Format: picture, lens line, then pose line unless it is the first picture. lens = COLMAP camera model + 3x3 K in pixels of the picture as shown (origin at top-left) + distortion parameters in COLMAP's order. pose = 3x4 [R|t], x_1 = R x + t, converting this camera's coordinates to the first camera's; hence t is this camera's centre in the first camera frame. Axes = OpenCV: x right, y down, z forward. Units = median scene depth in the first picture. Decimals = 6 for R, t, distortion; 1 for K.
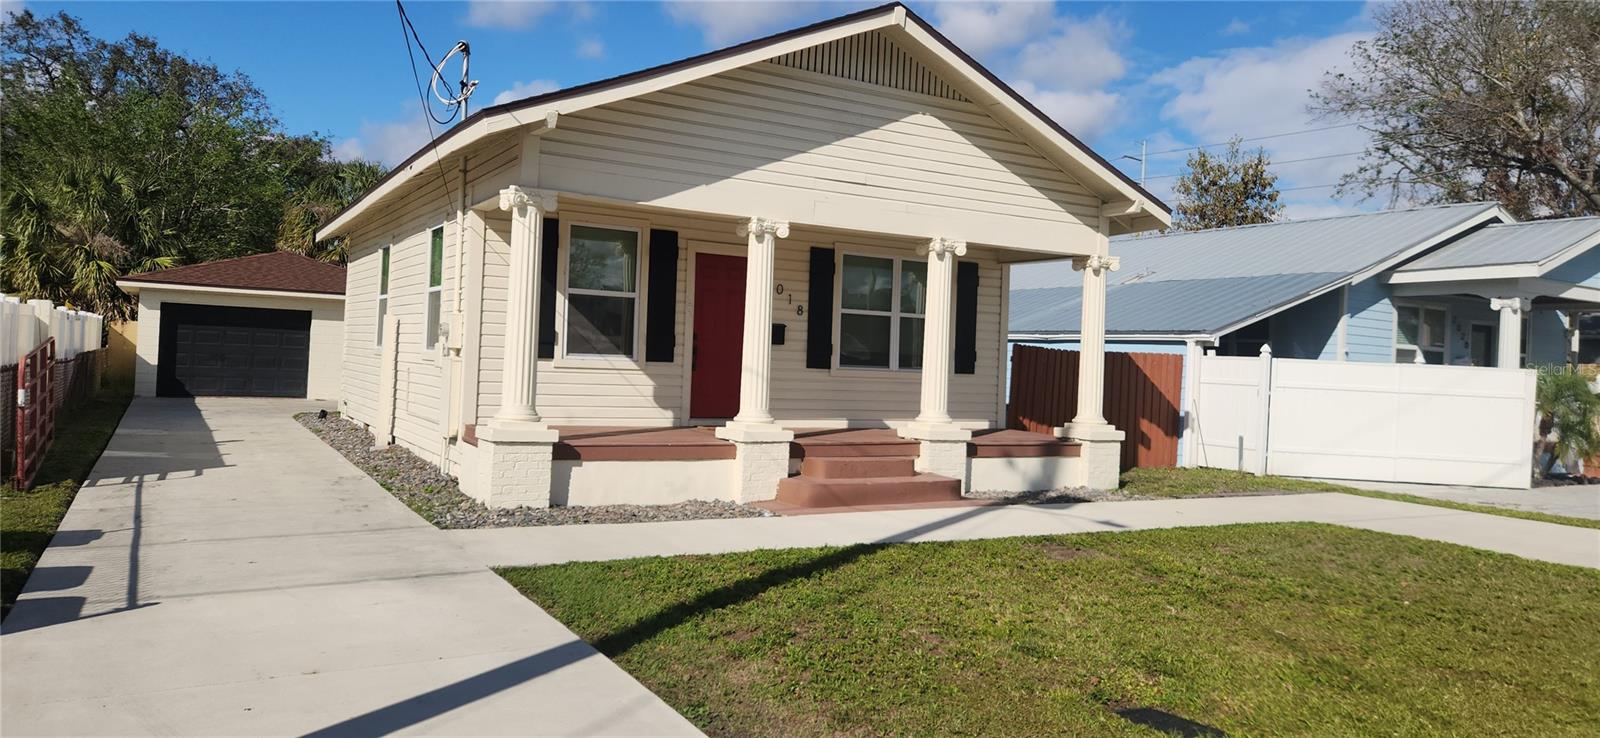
lens RADIAL K [[1085.0, 0, 803.2], [0, 1085.0, 362.9], [0, 0, 1]] dist [0.035503, -0.000378]
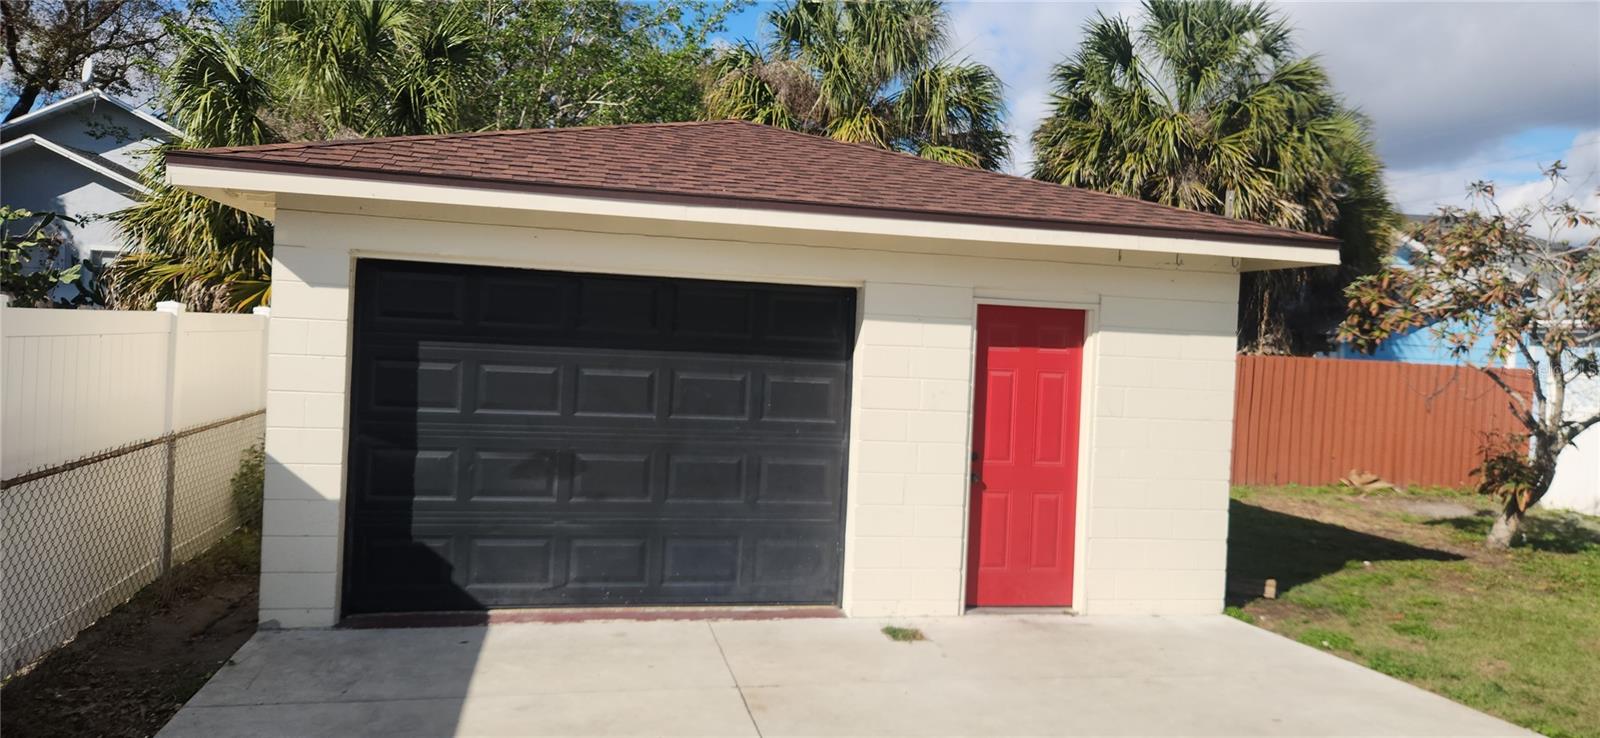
lens RADIAL K [[1085.0, 0, 800.8], [0, 1085.0, 373.8], [0, 0, 1]] dist [0.035503, -0.000378]
pose [[0.953685, 0.010558, -0.300623, -0.773707], [-0.005603, 0.999834, 0.017341, -0.062268], [0.300756, -0.014853, 0.953585, 1.493632]]
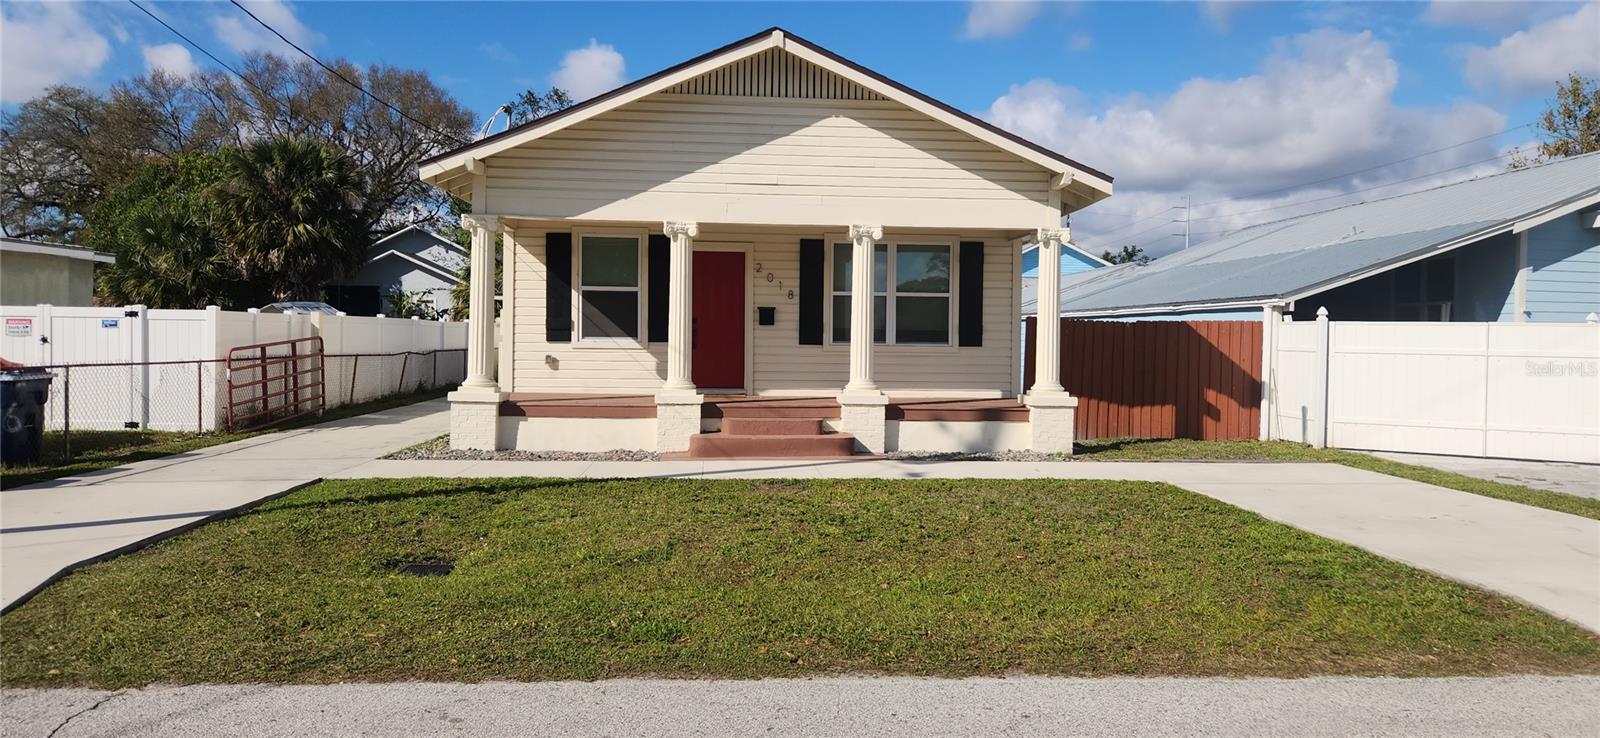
lens RADIAL K [[1085.0, 0, 806.4], [0, 1085.0, 362.5], [0, 0, 1]] dist [0.035503, -0.000378]
pose [[0.900242, -0.020535, -0.434906, 0.510557], [0.023095, 0.999733, 0.000601, 0.023171], [0.434777, -0.010586, 0.900476, -0.032269]]
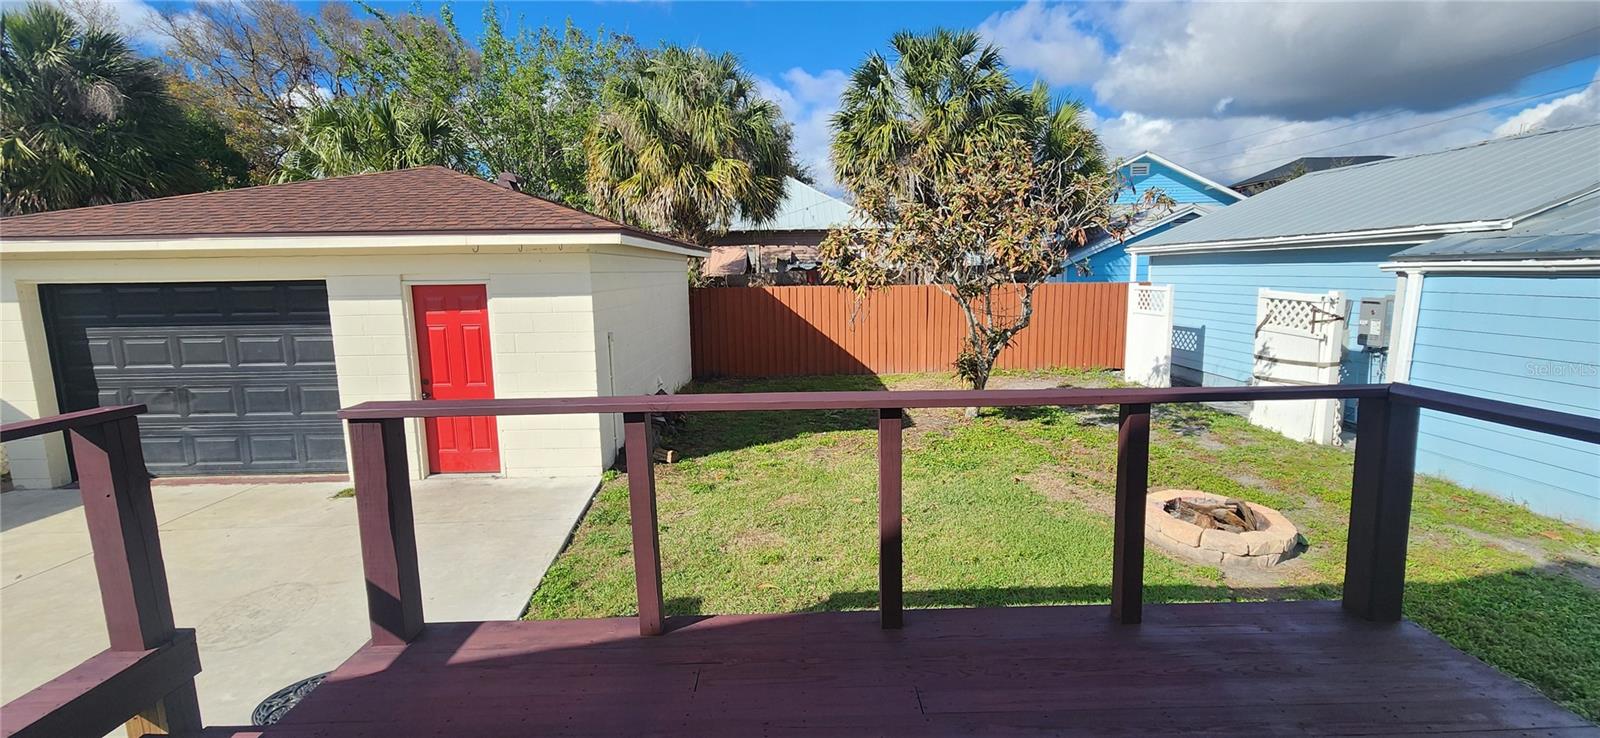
lens RADIAL K [[654.7, 0, 800.3], [0, 654.7, 372.2], [0, 0, 1]] dist [0.003242, 0.000318]
pose [[0.872495, -0.008307, -0.488552, -0.321745], [0.050877, 0.995965, 0.073926, -0.041801], [0.485967, -0.089356, 0.869397, 1.736628]]
